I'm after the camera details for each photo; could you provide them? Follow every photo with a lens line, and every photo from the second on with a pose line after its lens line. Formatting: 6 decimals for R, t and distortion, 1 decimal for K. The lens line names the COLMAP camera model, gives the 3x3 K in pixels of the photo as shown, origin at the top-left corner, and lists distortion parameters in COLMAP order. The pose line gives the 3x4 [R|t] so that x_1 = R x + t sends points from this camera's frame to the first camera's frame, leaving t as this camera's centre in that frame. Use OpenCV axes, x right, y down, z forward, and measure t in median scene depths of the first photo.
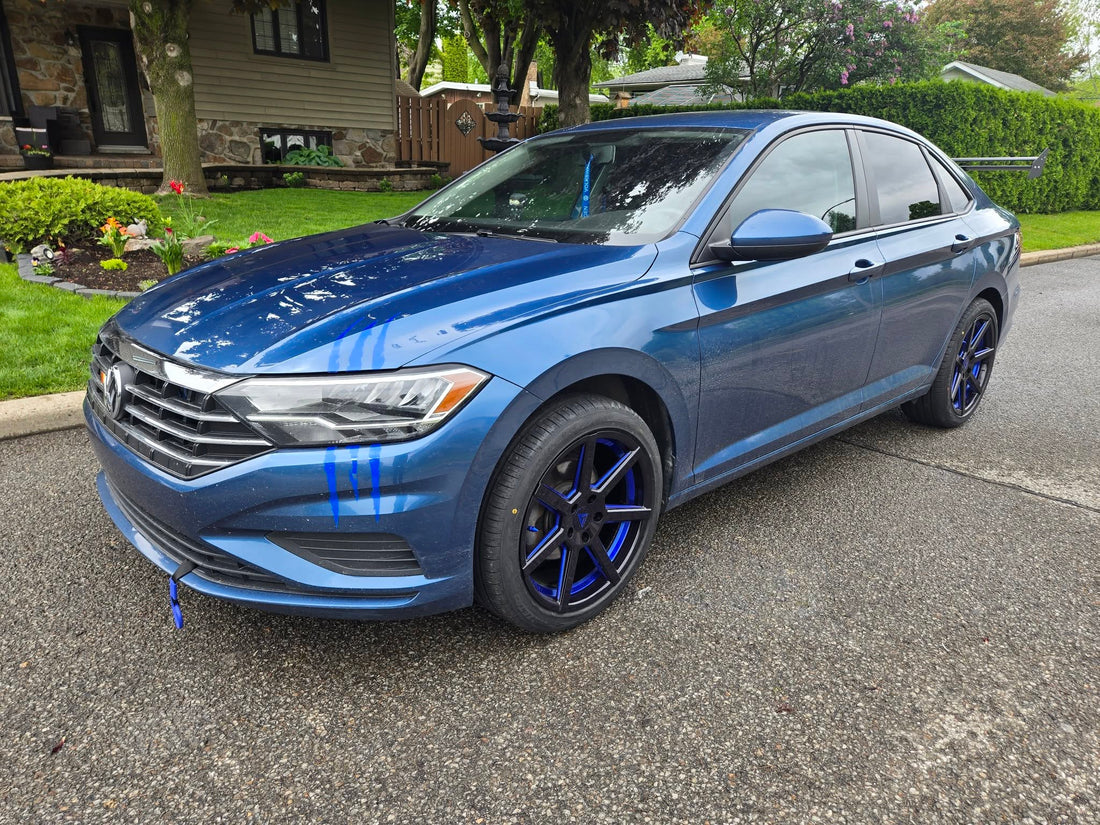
lens RADIAL K [[736.8, 0, 551.5], [0, 736.8, 420.6], [0, 0, 1]] dist [0.036723, -0.026971]
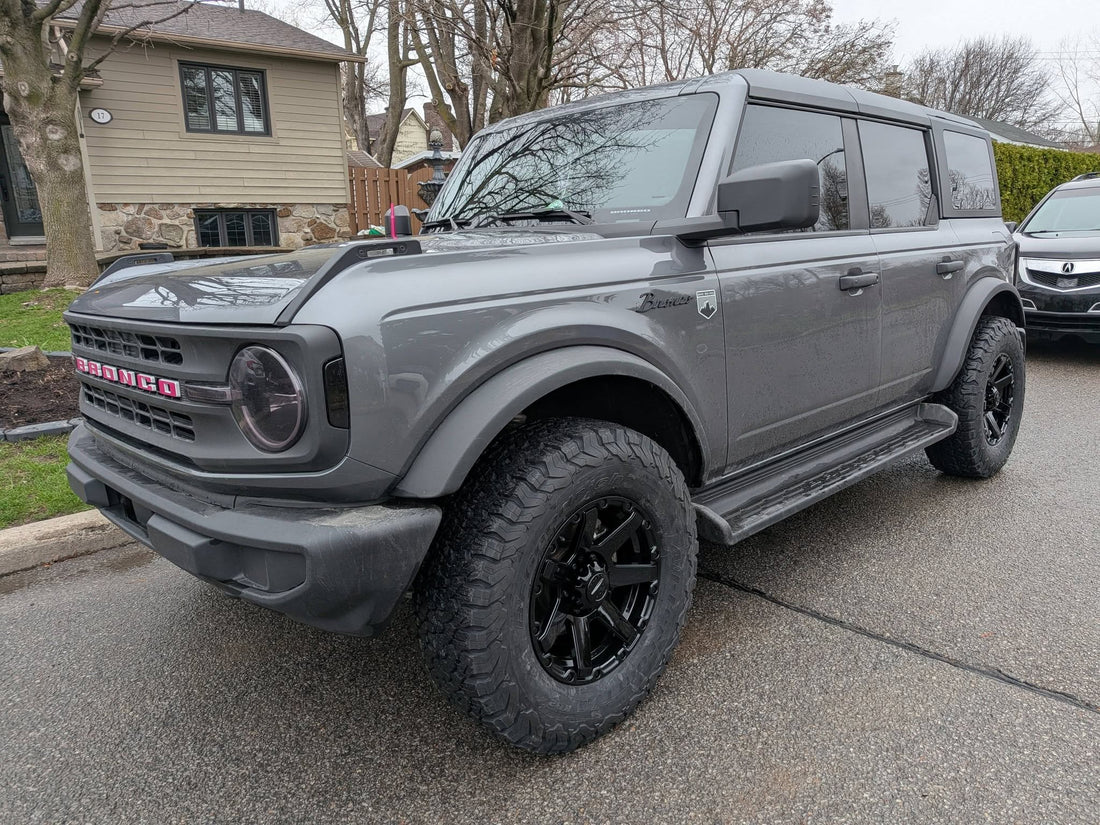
lens RADIAL K [[785.4, 0, 599.4], [0, 785.4, 409.0], [0, 0, 1]] dist [-0.004639, -0.004049]
pose [[0.997971, -0.052780, 0.035607, 0.059793], [0.056186, 0.993134, -0.102609, -0.026649], [-0.029947, 0.104401, 0.994084, 0.062320]]
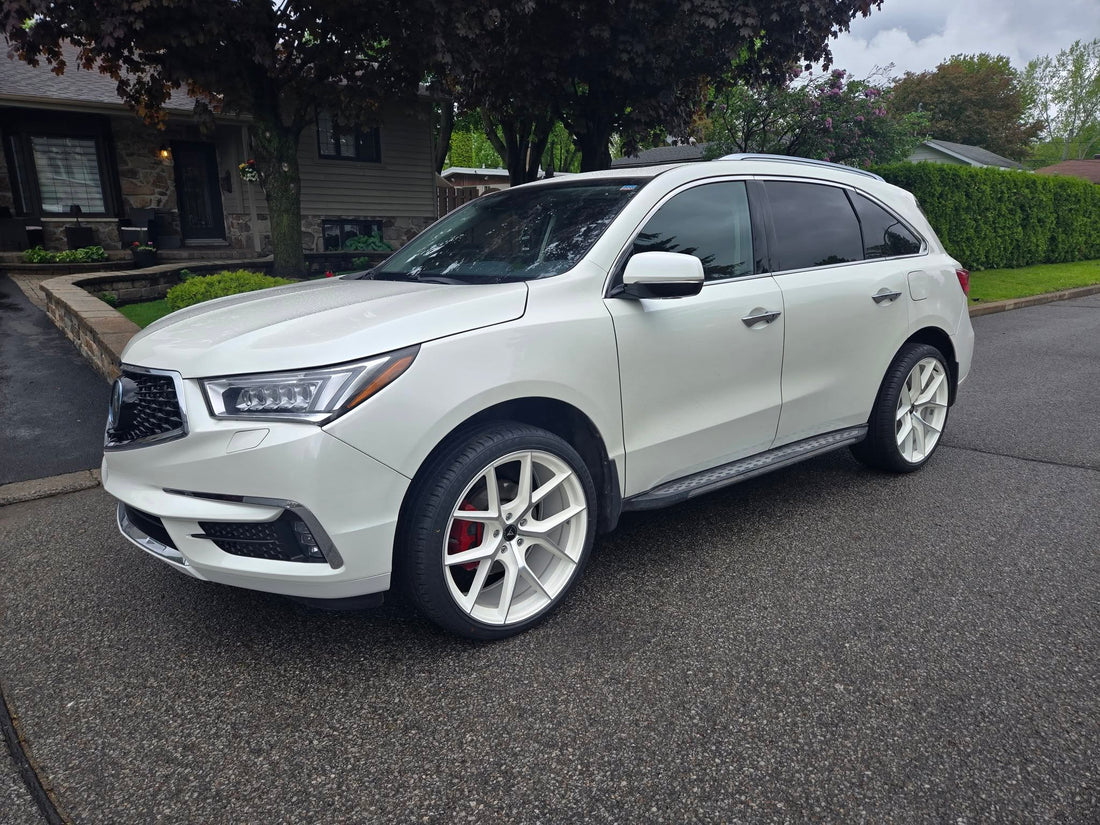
lens RADIAL K [[744.9, 0, 545.8], [0, 744.9, 412.2], [0, 0, 1]] dist [0.062389, -0.043471]
pose [[0.999358, -0.035555, 0.004456, -0.067091], [0.035821, 0.994453, -0.098896, 0.033021], [-0.000915, 0.098993, 0.995088, -0.140683]]
